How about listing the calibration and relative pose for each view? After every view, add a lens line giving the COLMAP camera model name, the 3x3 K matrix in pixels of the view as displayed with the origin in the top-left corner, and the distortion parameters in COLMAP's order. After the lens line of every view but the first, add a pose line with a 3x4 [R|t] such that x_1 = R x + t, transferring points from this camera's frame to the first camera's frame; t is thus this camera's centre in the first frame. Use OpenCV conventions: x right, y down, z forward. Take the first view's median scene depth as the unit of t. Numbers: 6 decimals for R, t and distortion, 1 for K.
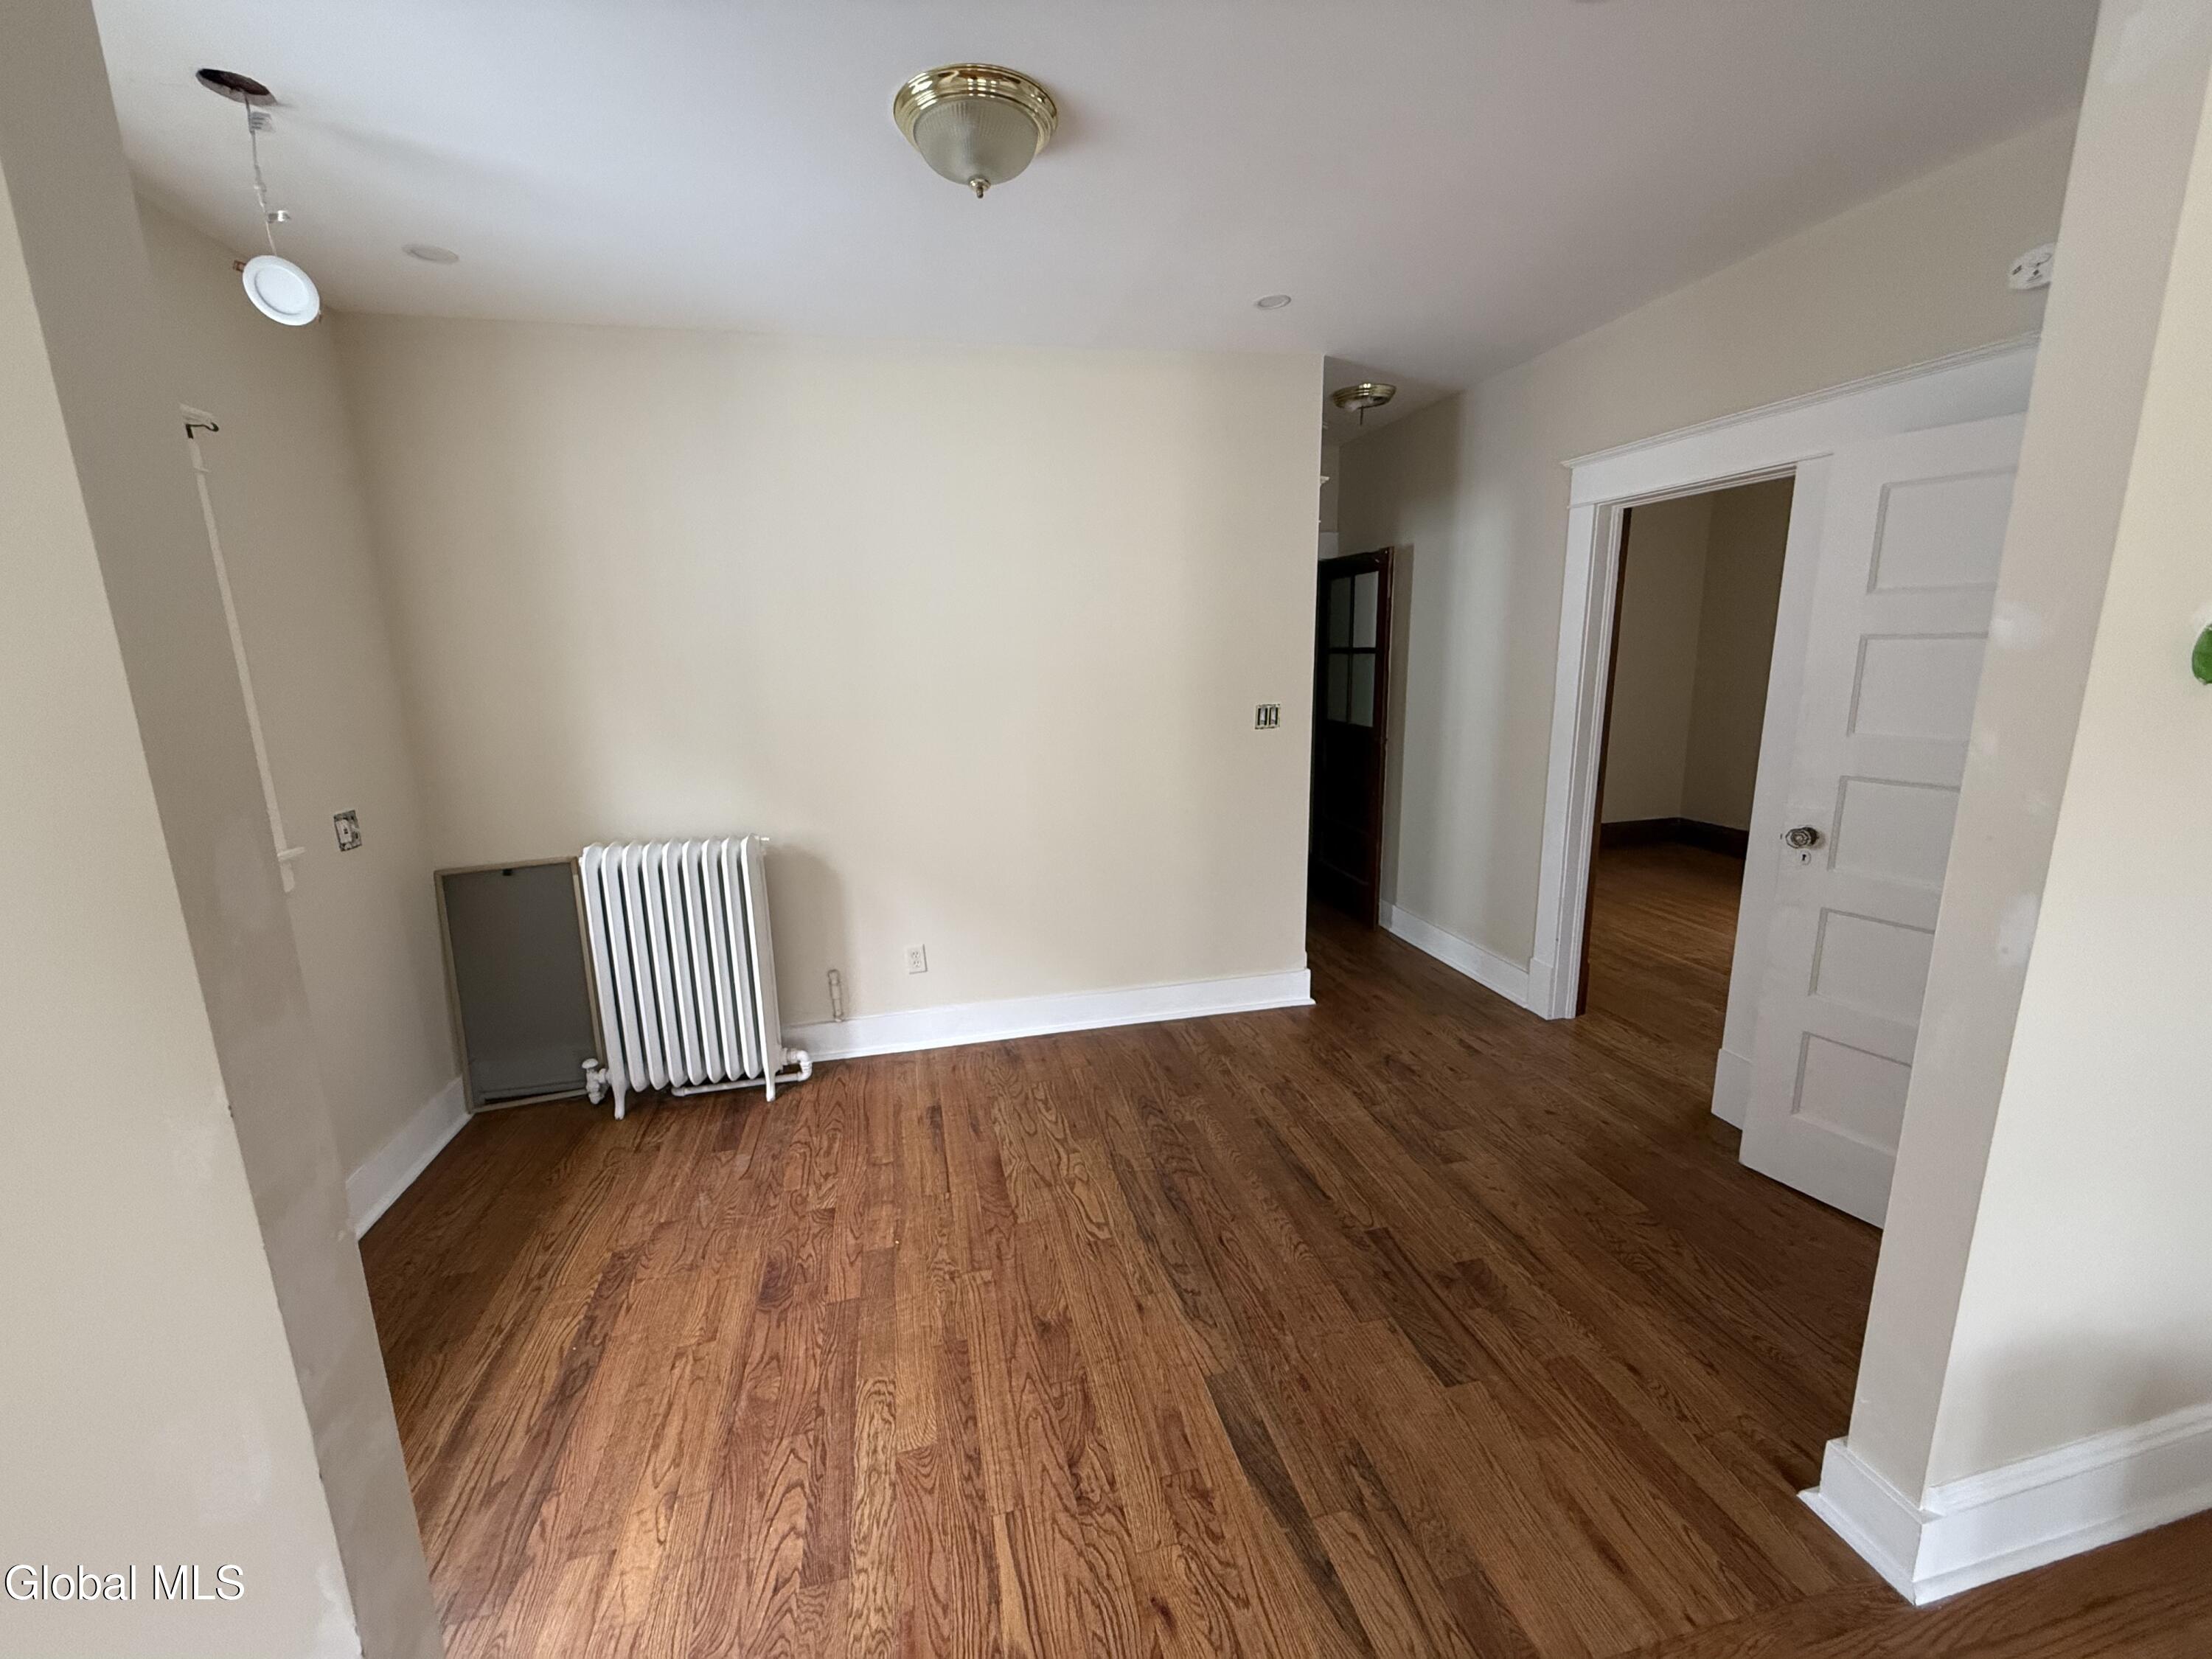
lens RADIAL K [[878.1, 0, 1097.0], [0, 878.1, 837.9], [0, 0, 1]] dist [0.000013, -0.000270]
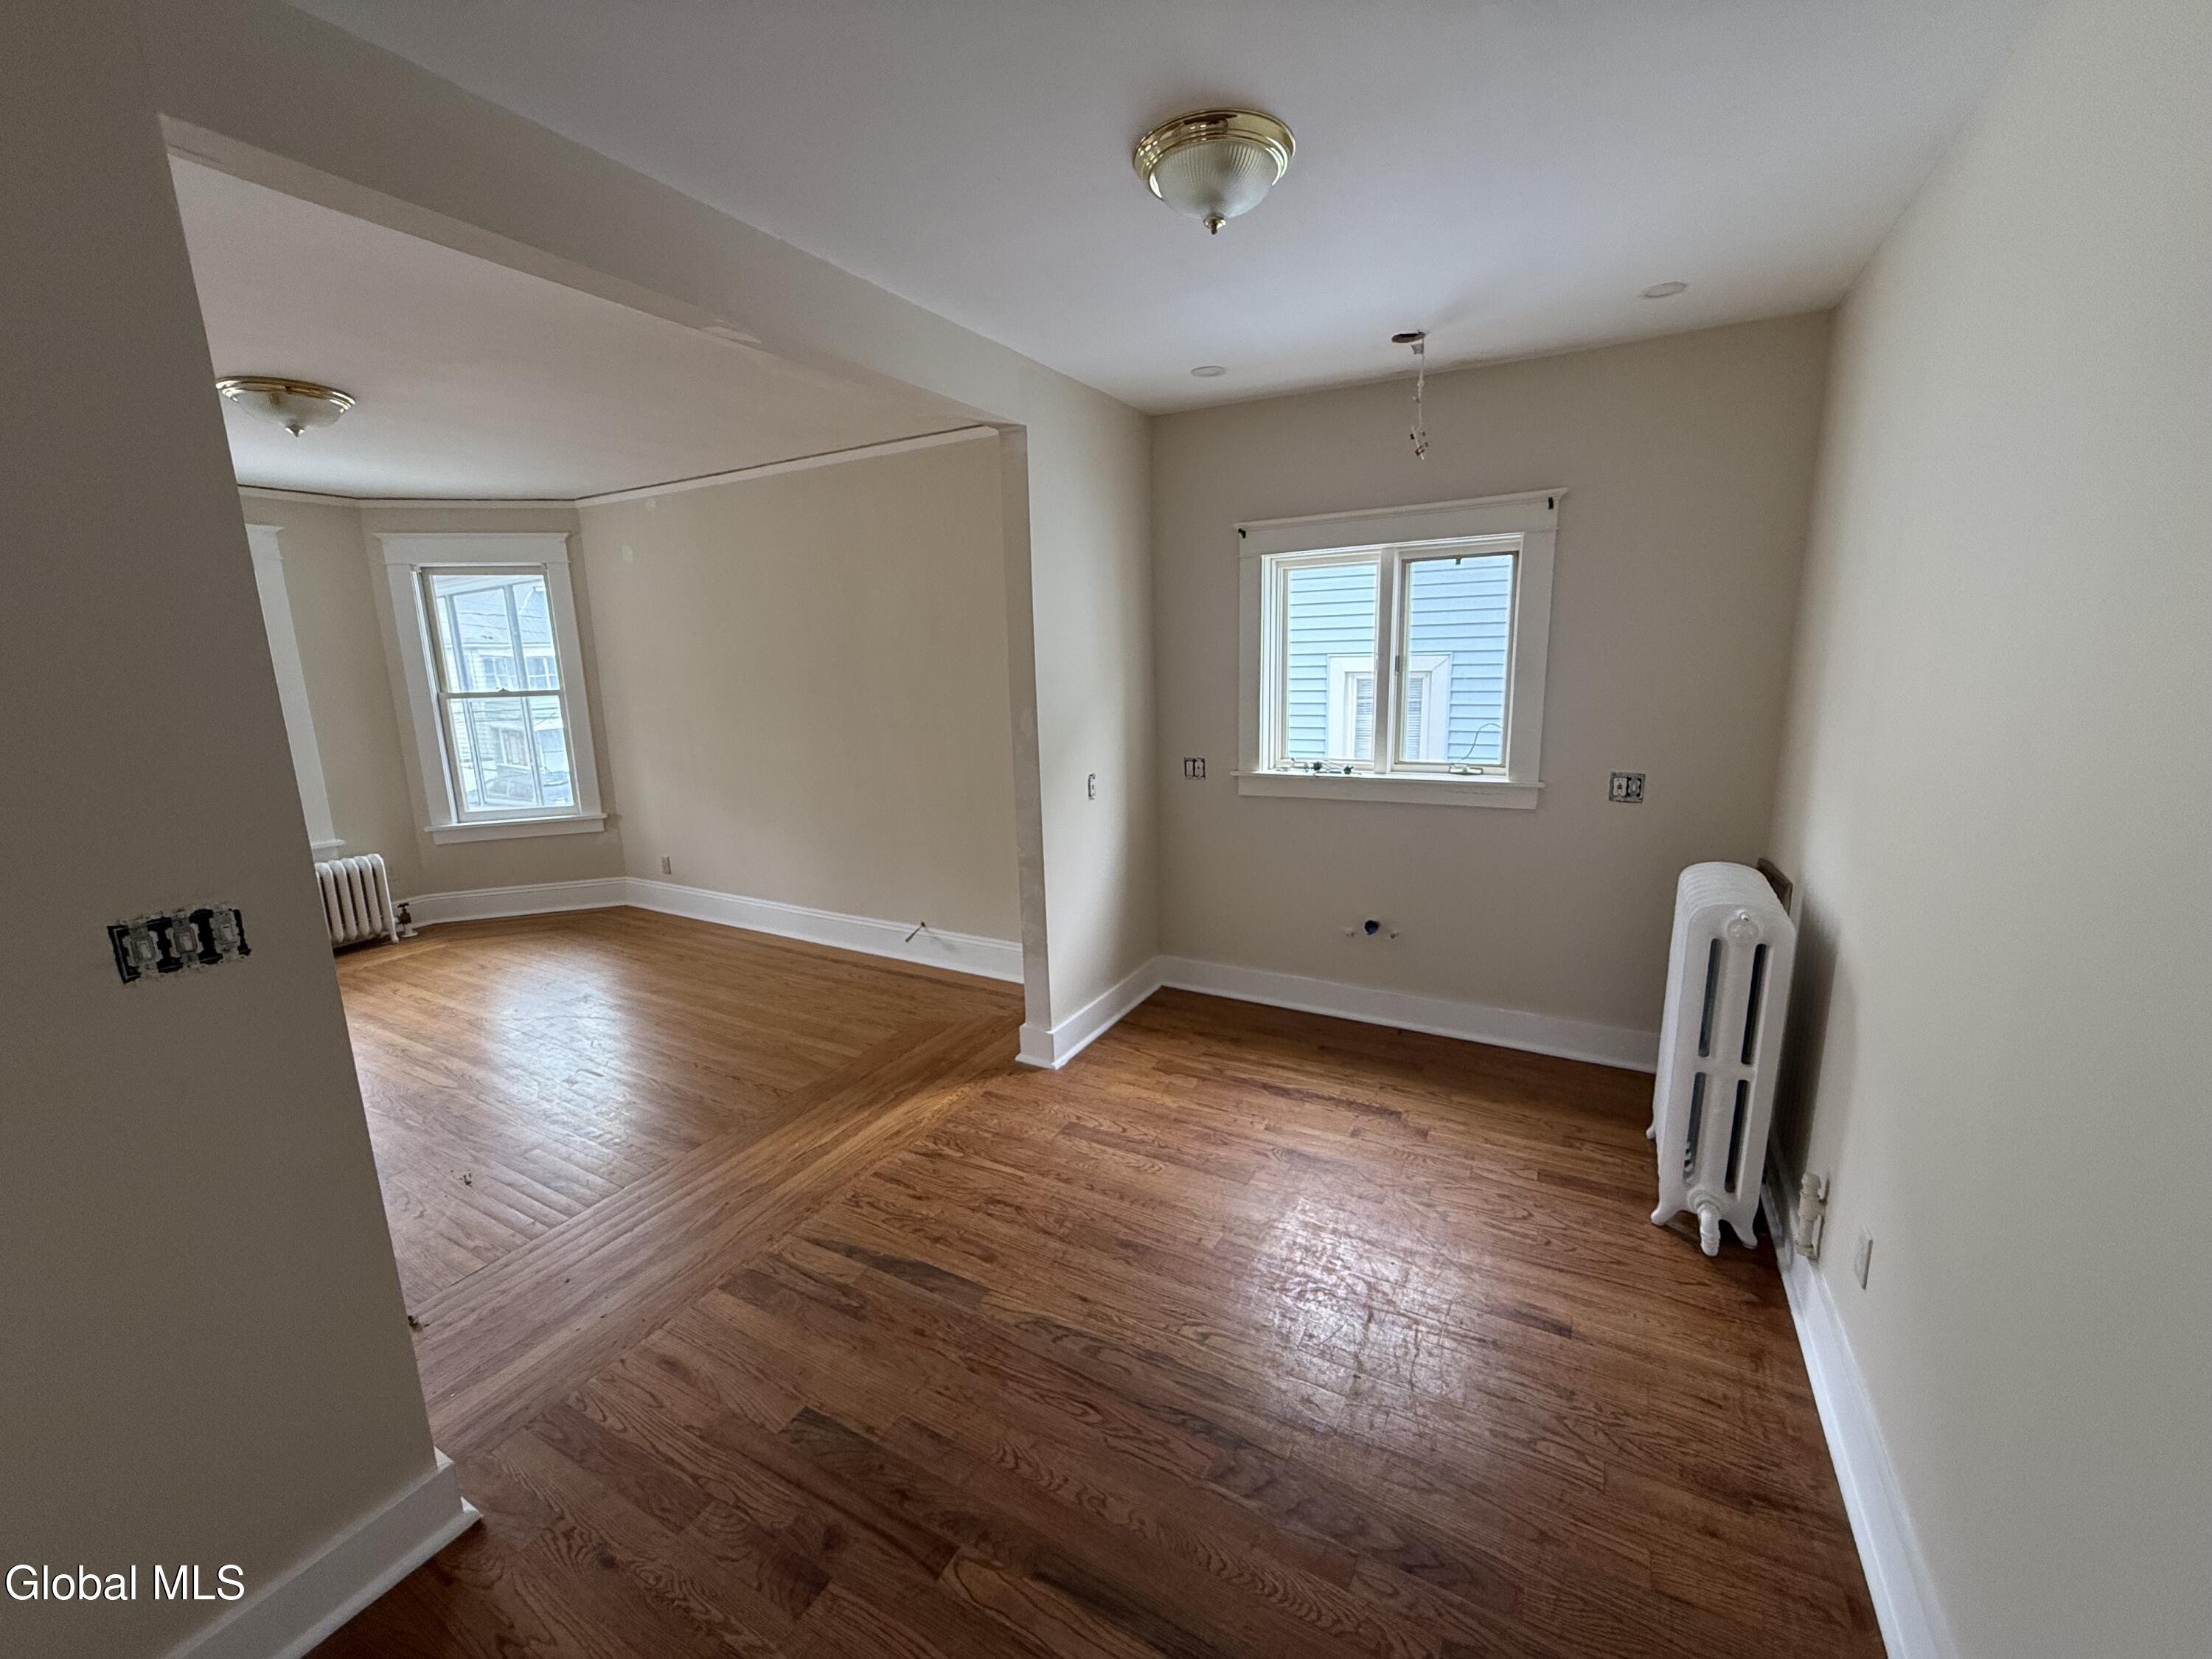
lens RADIAL K [[878.1, 0, 1098.4], [0, 878.1, 825.3], [0, 0, 1]] dist [0.000013, -0.000270]
pose [[-0.670283, 0.184569, -0.718788, 0.727228], [-0.112756, 0.932003, 0.344465, -0.388127], [0.733490, 0.311937, -0.603894, 1.542292]]
